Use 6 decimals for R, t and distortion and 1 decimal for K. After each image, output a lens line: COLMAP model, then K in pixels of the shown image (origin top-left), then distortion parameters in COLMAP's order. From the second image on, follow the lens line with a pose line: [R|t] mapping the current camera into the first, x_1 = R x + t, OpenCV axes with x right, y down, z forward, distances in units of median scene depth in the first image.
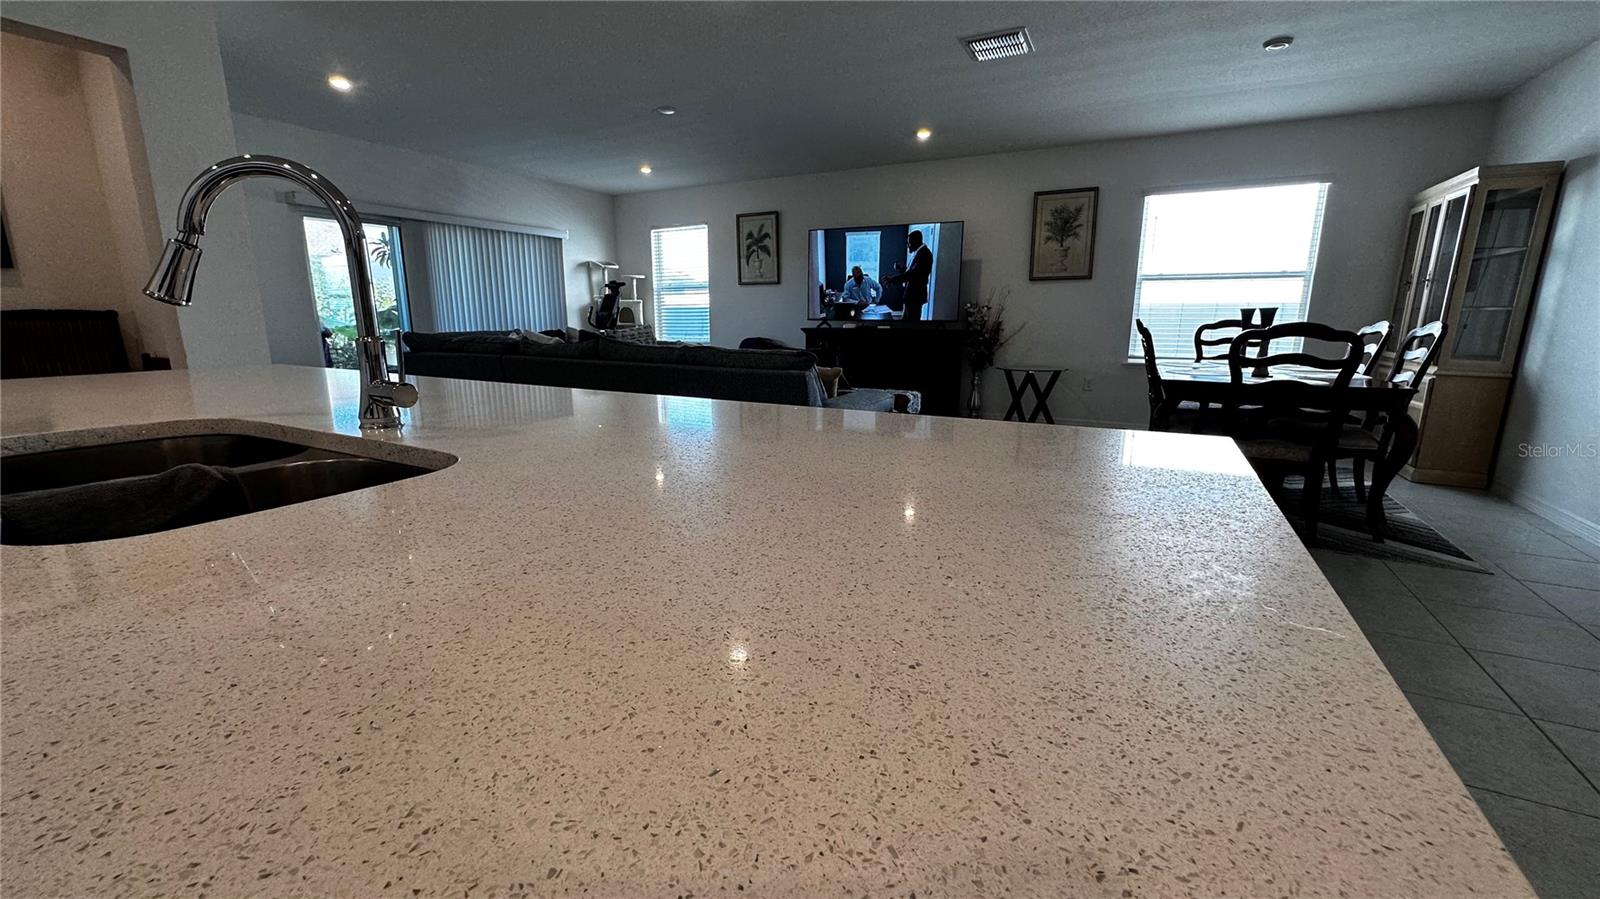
lens RADIAL K [[639.9, 0, 800.0], [0, 639.9, 449.5], [0, 0, 1]] dist [-0.004796, 0.001359]
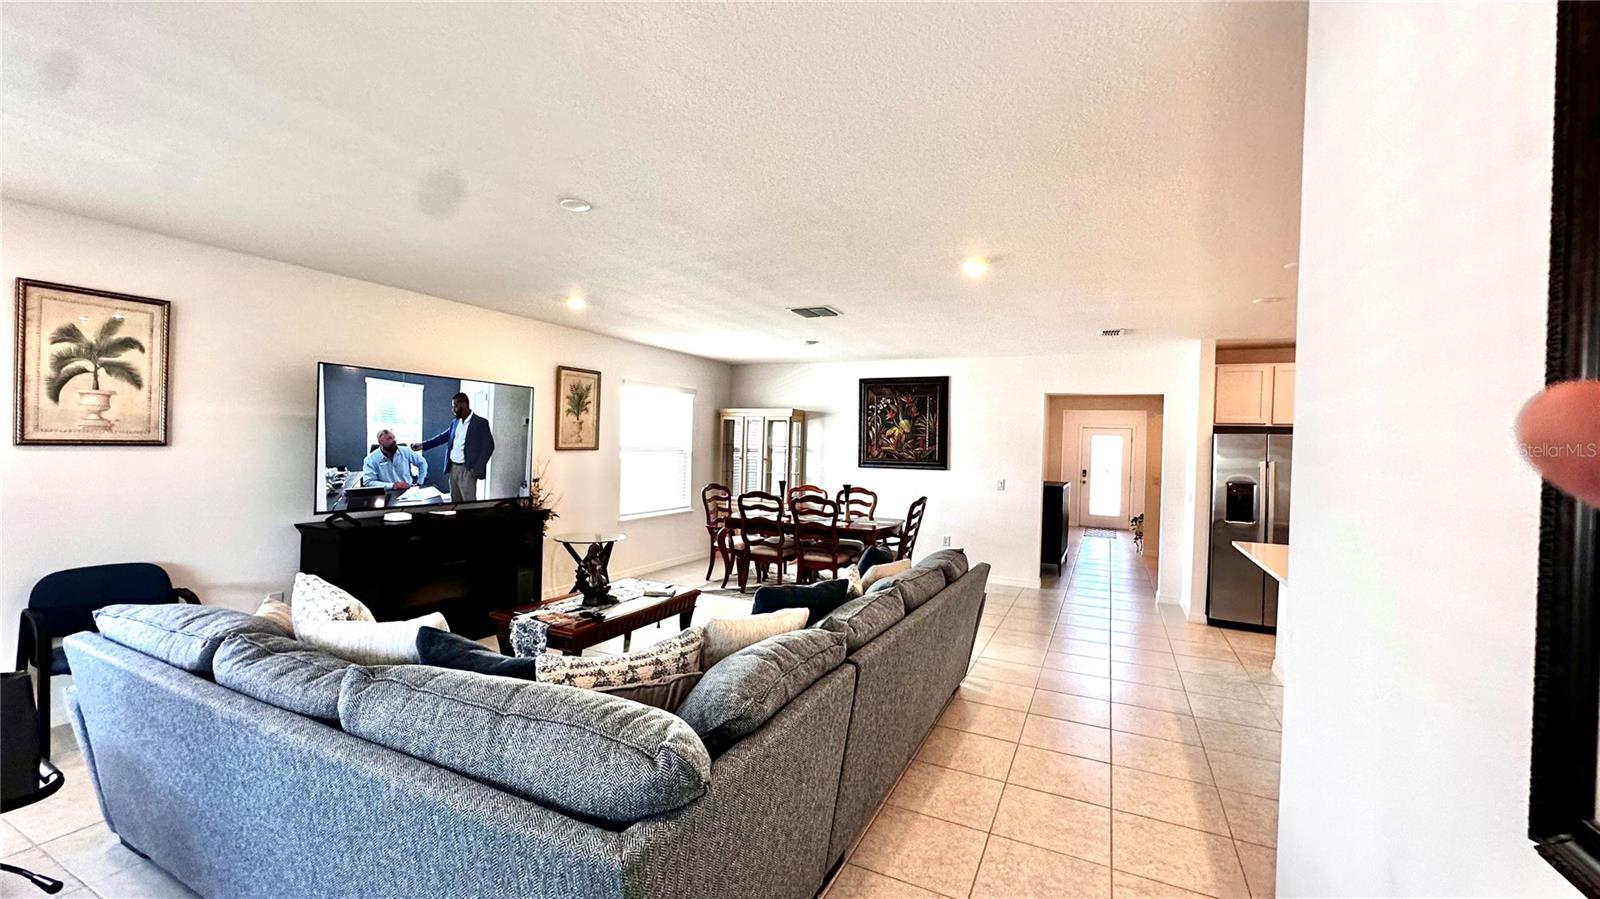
lens RADIAL K [[639.9, 0, 800.0], [0, 639.9, 449.5], [0, 0, 1]] dist [-0.004796, 0.001359]
pose [[-0.026564, -0.011746, 0.999578, -0.526492], [0.182188, 0.983127, 0.016395, -0.178602], [-0.982905, 0.182547, -0.023976, 0.548077]]
